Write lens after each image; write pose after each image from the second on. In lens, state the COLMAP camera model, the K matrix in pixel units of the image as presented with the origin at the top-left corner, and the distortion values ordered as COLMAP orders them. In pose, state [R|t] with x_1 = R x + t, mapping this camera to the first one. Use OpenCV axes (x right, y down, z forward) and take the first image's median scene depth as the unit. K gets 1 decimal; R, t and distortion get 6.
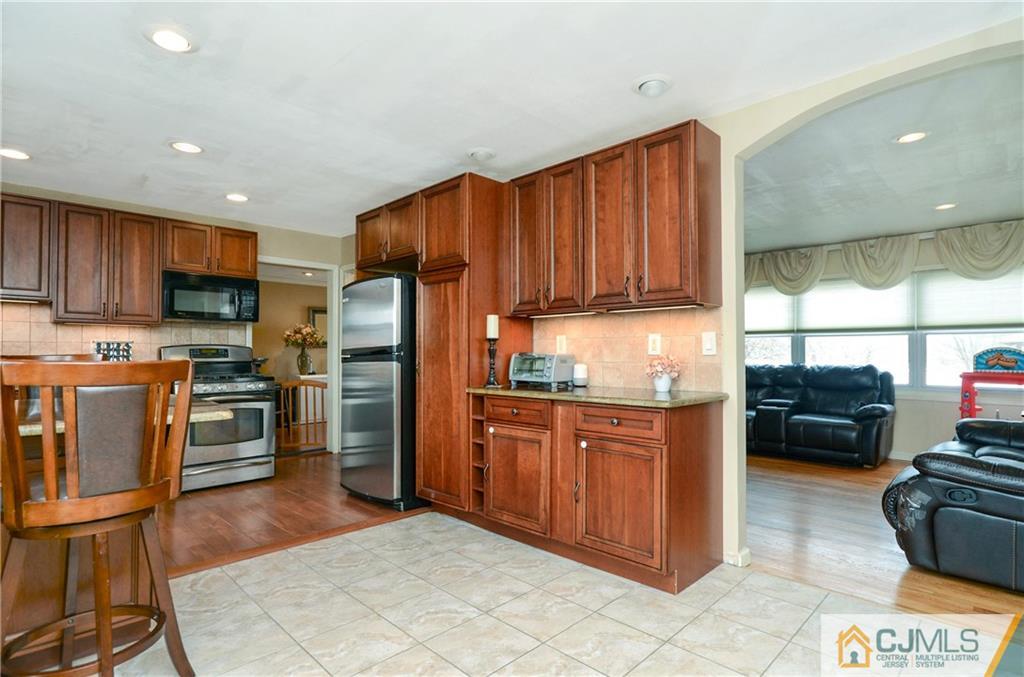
lens RADIAL K [[513.3, 0, 506.7], [0, 513.3, 341.7], [0, 0, 1]] dist [-0.001578, -0.000868]
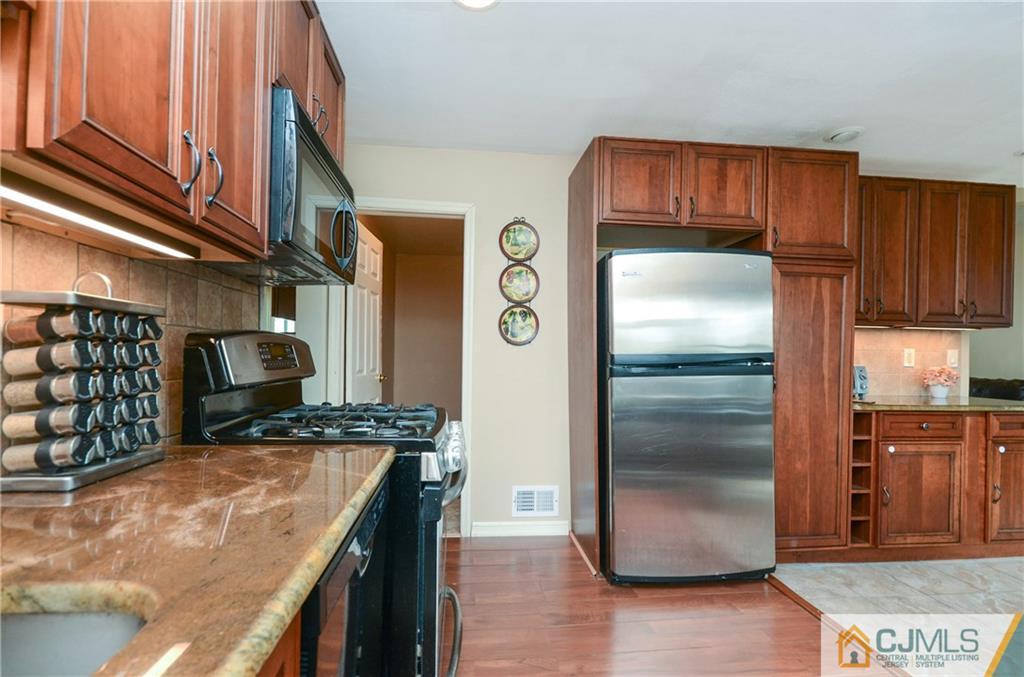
lens RADIAL K [[483.8, 0, 510.4], [0, 483.8, 354.7], [0, 0, 1]] dist [0.003706, 0.000430]
pose [[0.627926, 0.013130, 0.778163, -1.166980], [-0.031219, 0.999478, 0.008327, 0.018476], [-0.777647, -0.029522, 0.628008, 1.024716]]
